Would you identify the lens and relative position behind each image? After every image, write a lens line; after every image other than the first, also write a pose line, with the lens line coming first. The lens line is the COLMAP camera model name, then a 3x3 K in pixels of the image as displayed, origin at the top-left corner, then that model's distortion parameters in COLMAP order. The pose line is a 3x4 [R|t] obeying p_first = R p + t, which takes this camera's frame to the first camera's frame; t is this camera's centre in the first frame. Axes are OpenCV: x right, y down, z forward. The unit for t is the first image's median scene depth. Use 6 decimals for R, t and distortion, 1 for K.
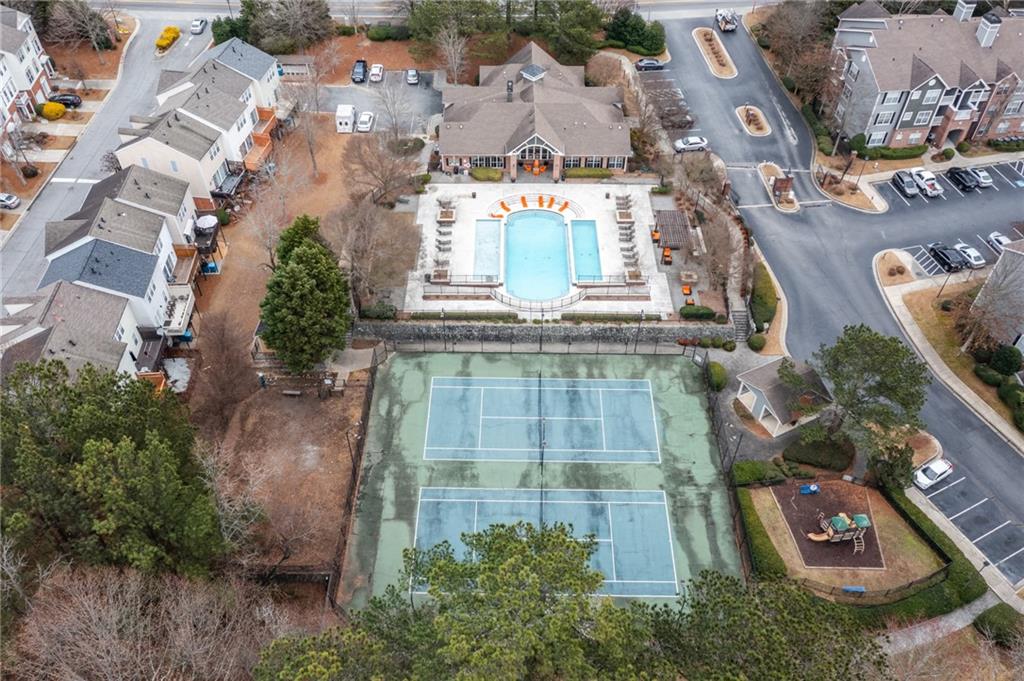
lens RADIAL K [[802.4, 0, 512.0], [0, 802.4, 340.5], [0, 0, 1]] dist [0.011075, 0.011853]
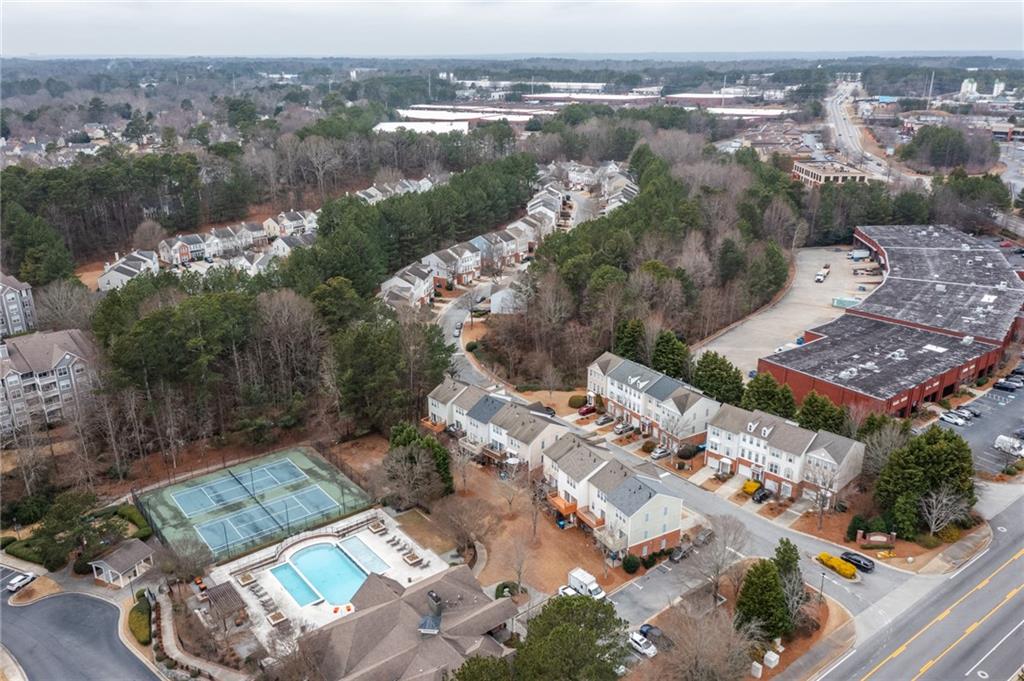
lens RADIAL K [[802.4, 0, 512.0], [0, 802.4, 340.5], [0, 0, 1]] dist [0.011075, 0.011853]
pose [[-0.779179, 0.216815, -0.588109, 0.484485], [-0.446178, 0.467138, 0.763353, -1.405195], [0.440234, 0.857189, -0.267246, 1.160521]]
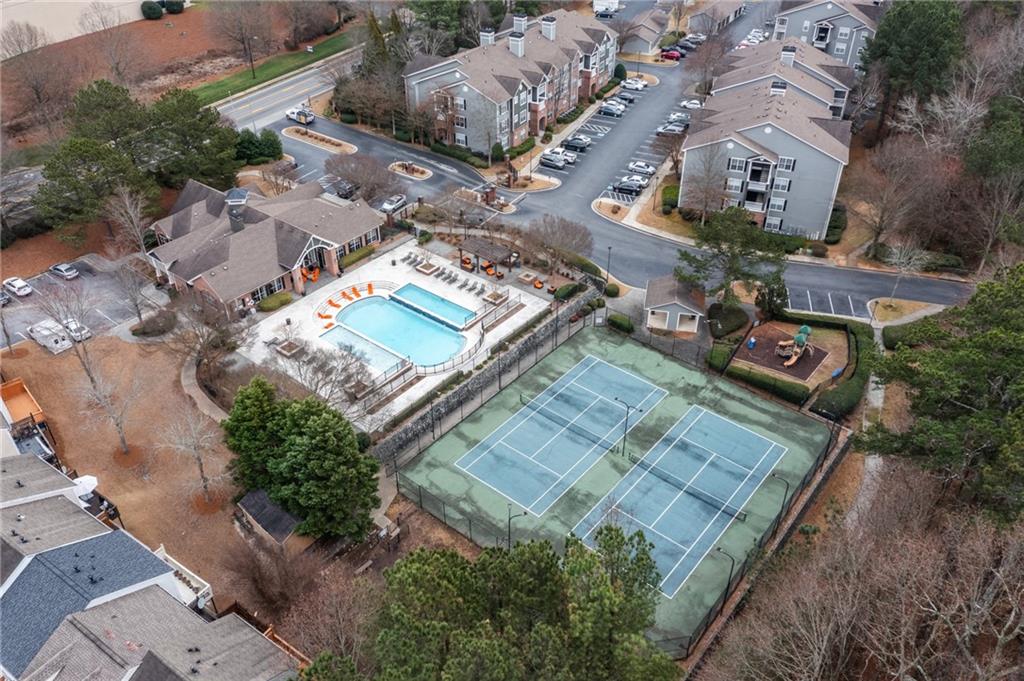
lens RADIAL K [[802.4, 0, 512.0], [0, 802.4, 340.5], [0, 0, 1]] dist [0.011075, 0.011853]
pose [[0.626802, -0.465836, 0.624593, -0.503041], [0.562627, 0.825149, 0.050799, -0.071926], [-0.539046, 0.319572, 0.779297, 0.172780]]
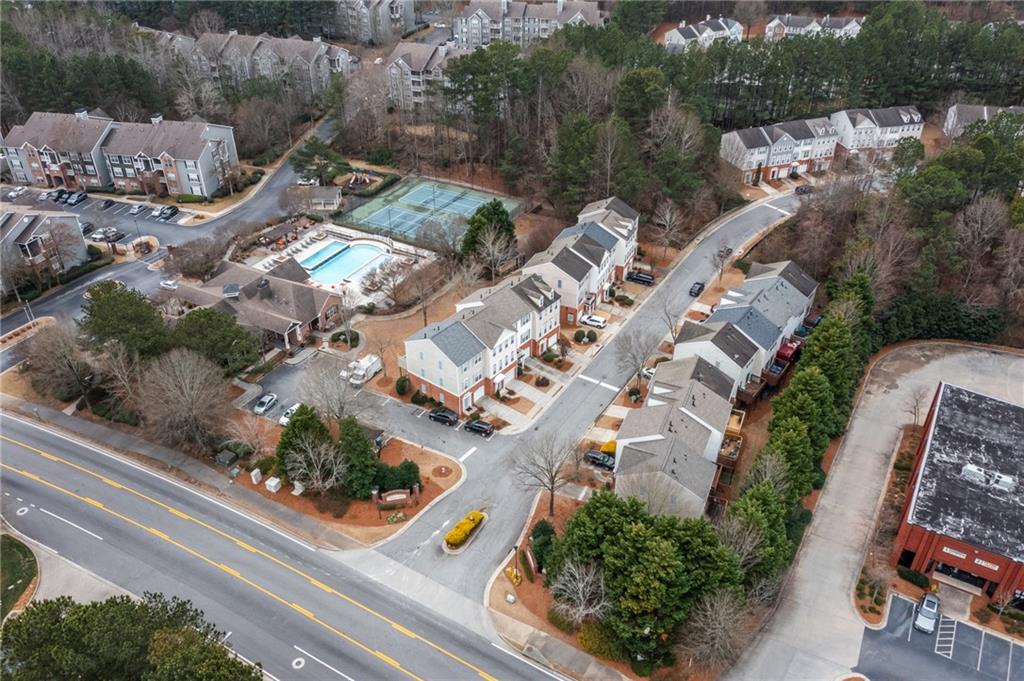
lens RADIAL K [[802.4, 0, 512.0], [0, 802.4, 340.5], [0, 0, 1]] dist [0.011075, 0.011853]
pose [[-0.875587, -0.271045, 0.399853, -0.963322], [0.342890, 0.234315, 0.909683, -1.448644], [-0.340257, 0.933612, -0.112225, 1.222892]]
